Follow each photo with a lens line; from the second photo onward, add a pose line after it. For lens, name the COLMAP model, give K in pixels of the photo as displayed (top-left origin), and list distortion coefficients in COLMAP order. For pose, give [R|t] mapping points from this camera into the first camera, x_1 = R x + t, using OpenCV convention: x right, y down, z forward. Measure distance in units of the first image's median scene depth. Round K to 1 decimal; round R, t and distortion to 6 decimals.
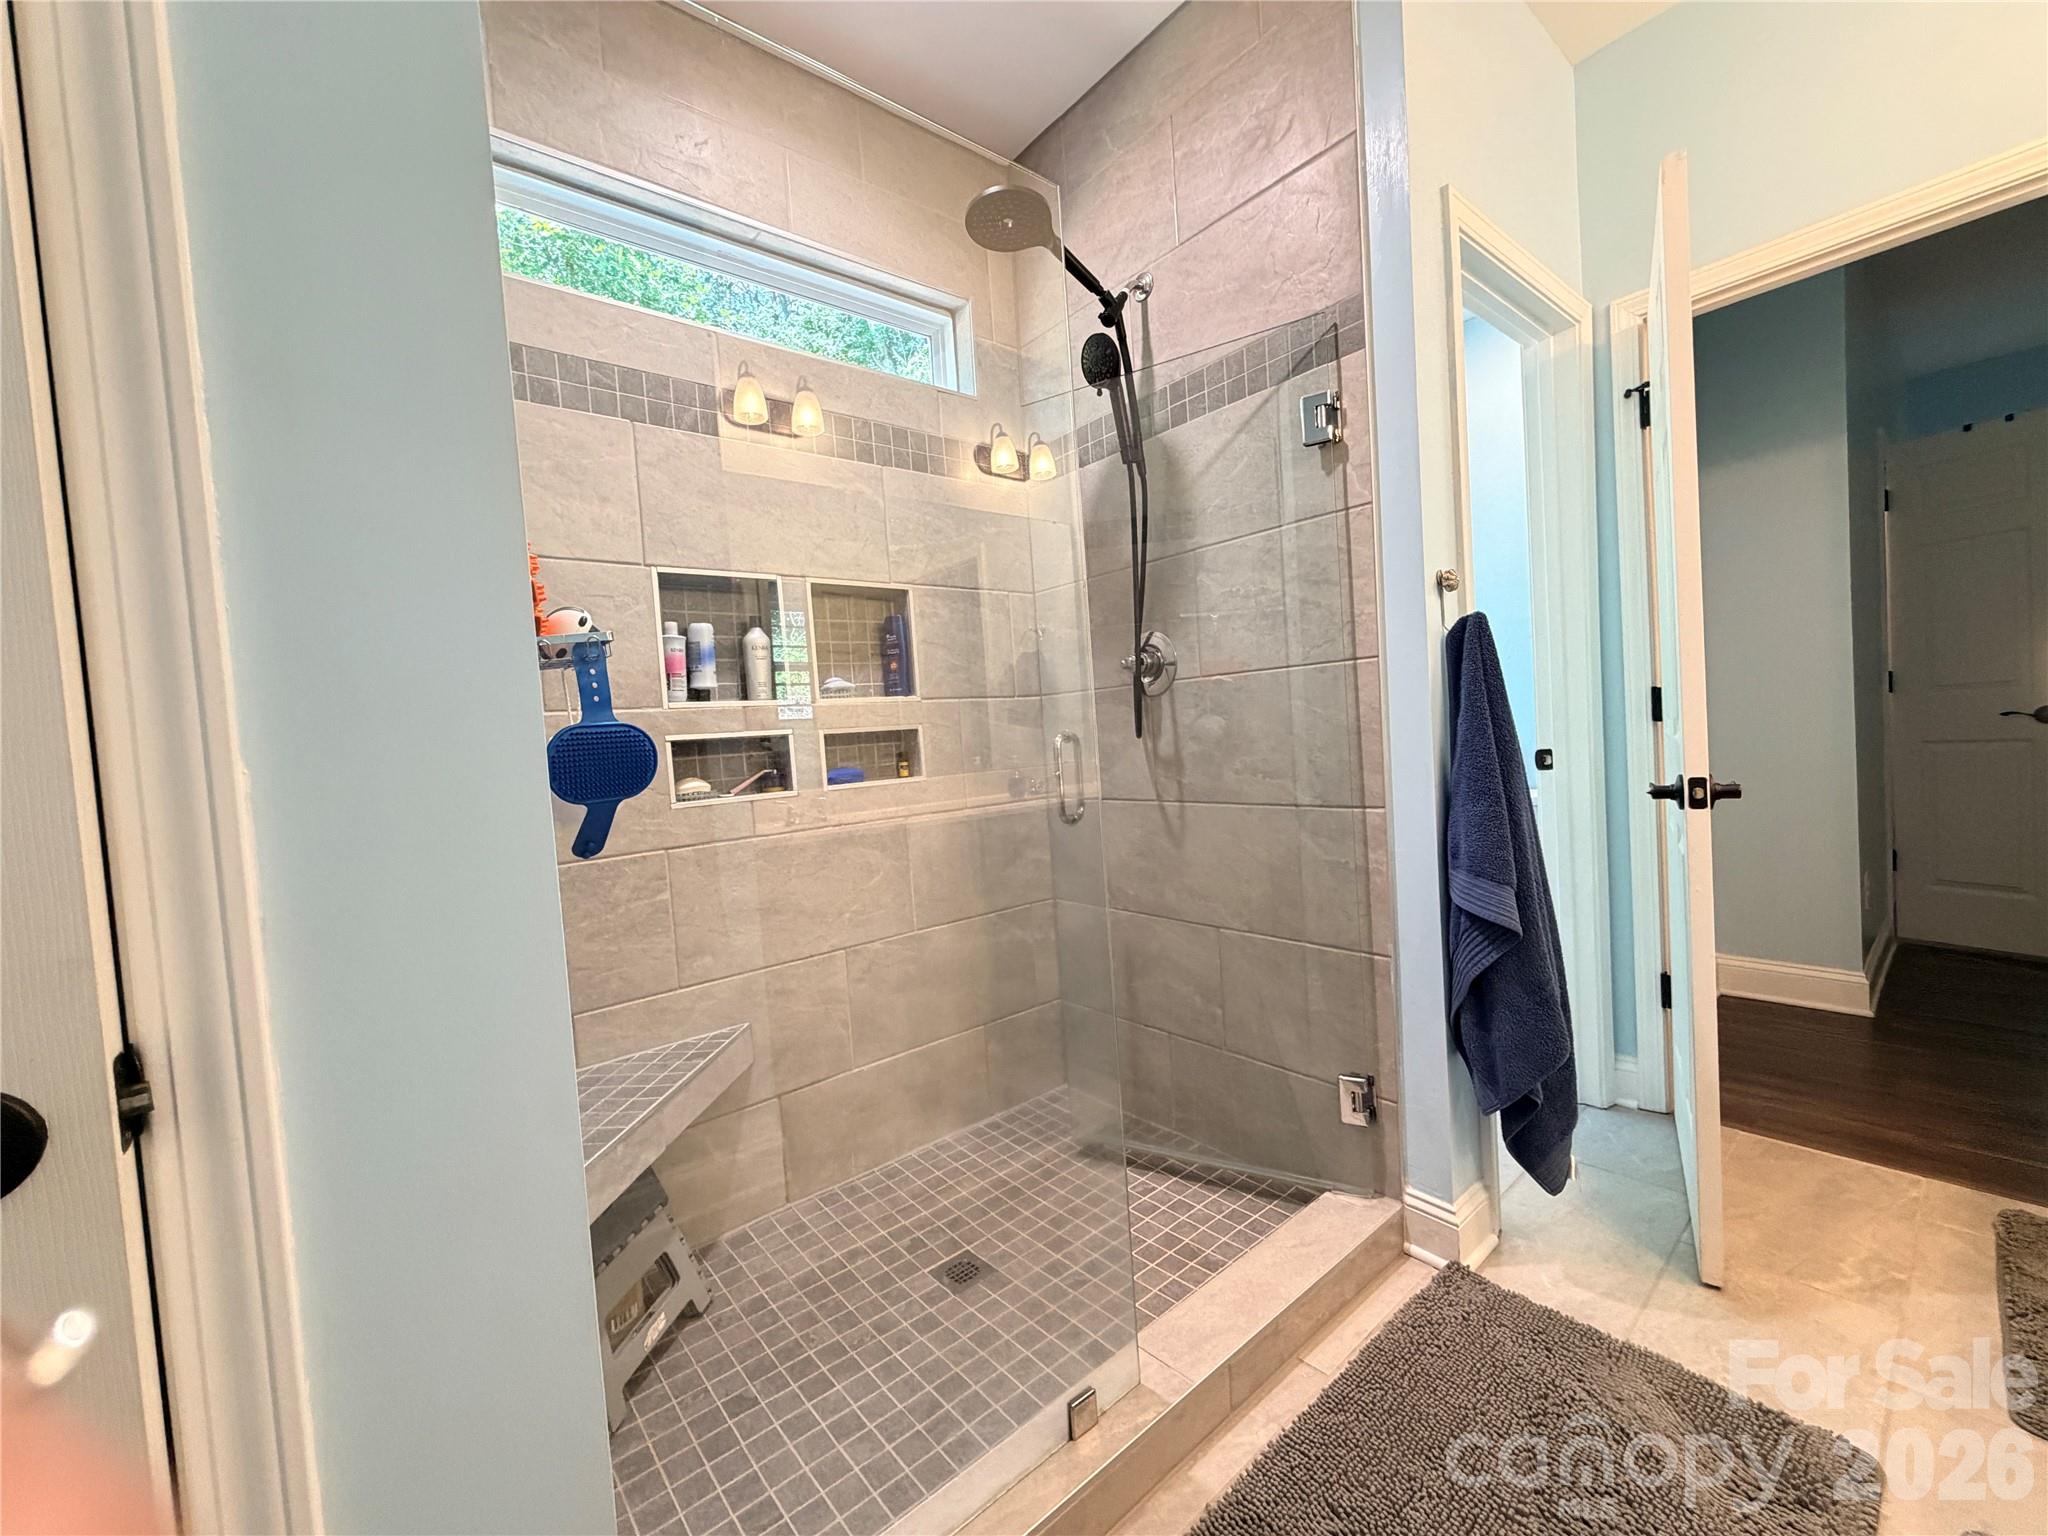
lens RADIAL K [[817.9, 0, 1018.3], [0, 817.9, 767.8], [0, 0, 1]] dist [-0.000627, 0.000038]
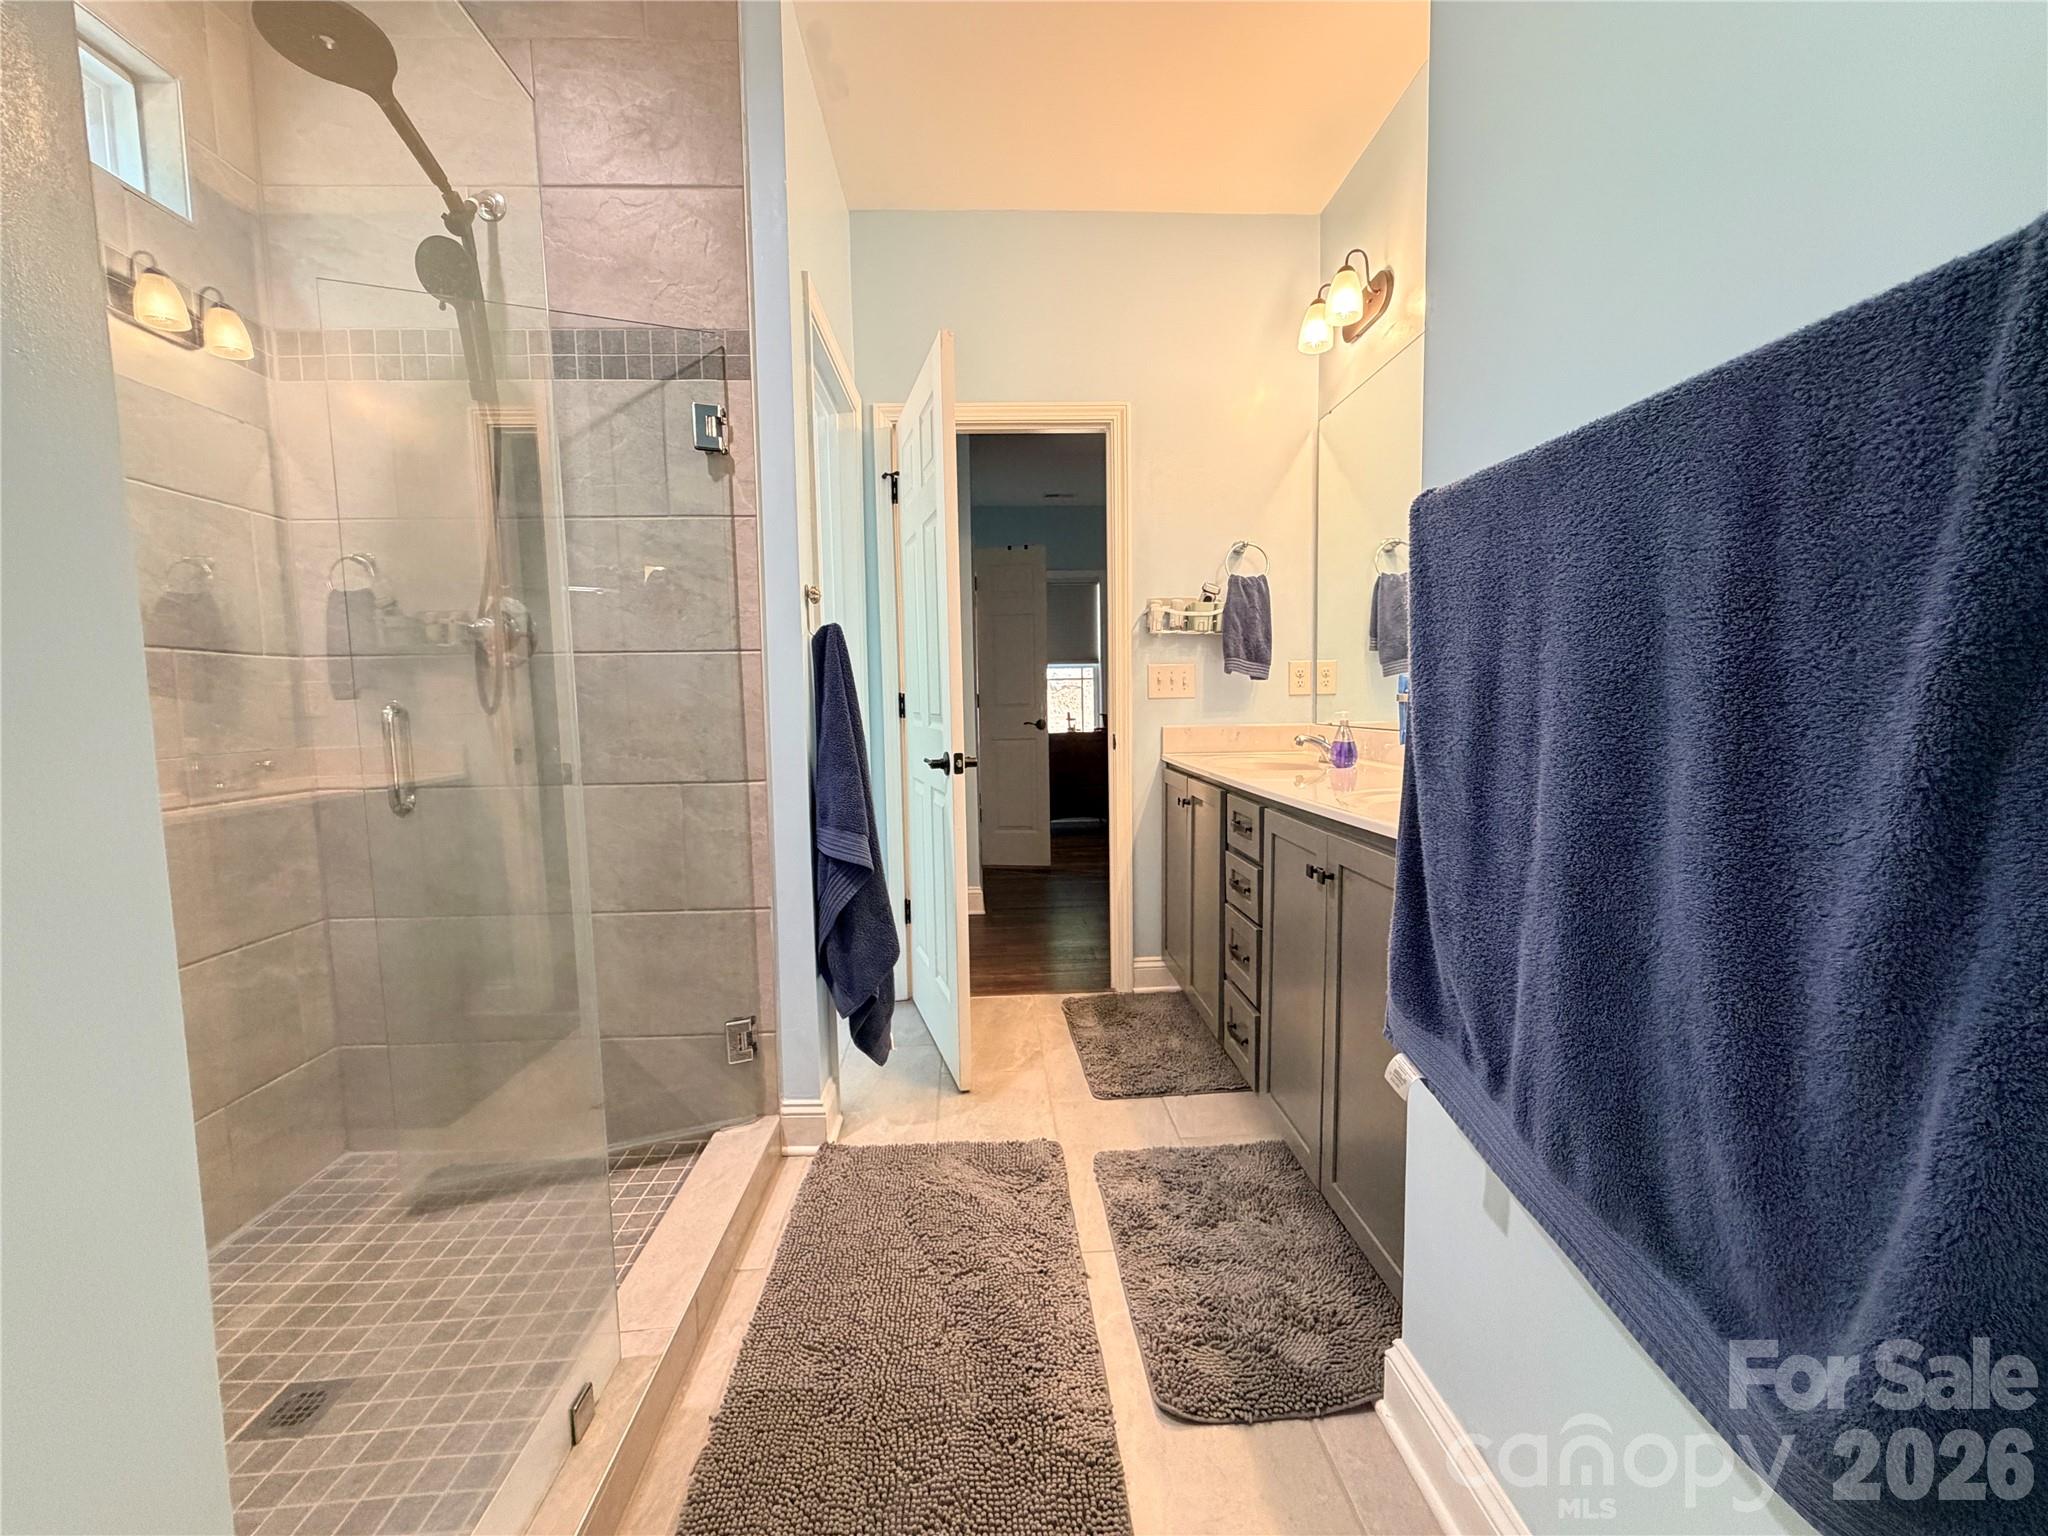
lens RADIAL K [[817.9, 0, 1018.3], [0, 817.9, 767.8], [0, 0, 1]] dist [-0.000627, 0.000038]
pose [[0.599909, -0.010790, 0.799995, -0.261961], [0.010208, 0.999931, 0.005832, 0.026736], [-0.800003, 0.004668, 0.599978, 0.012900]]
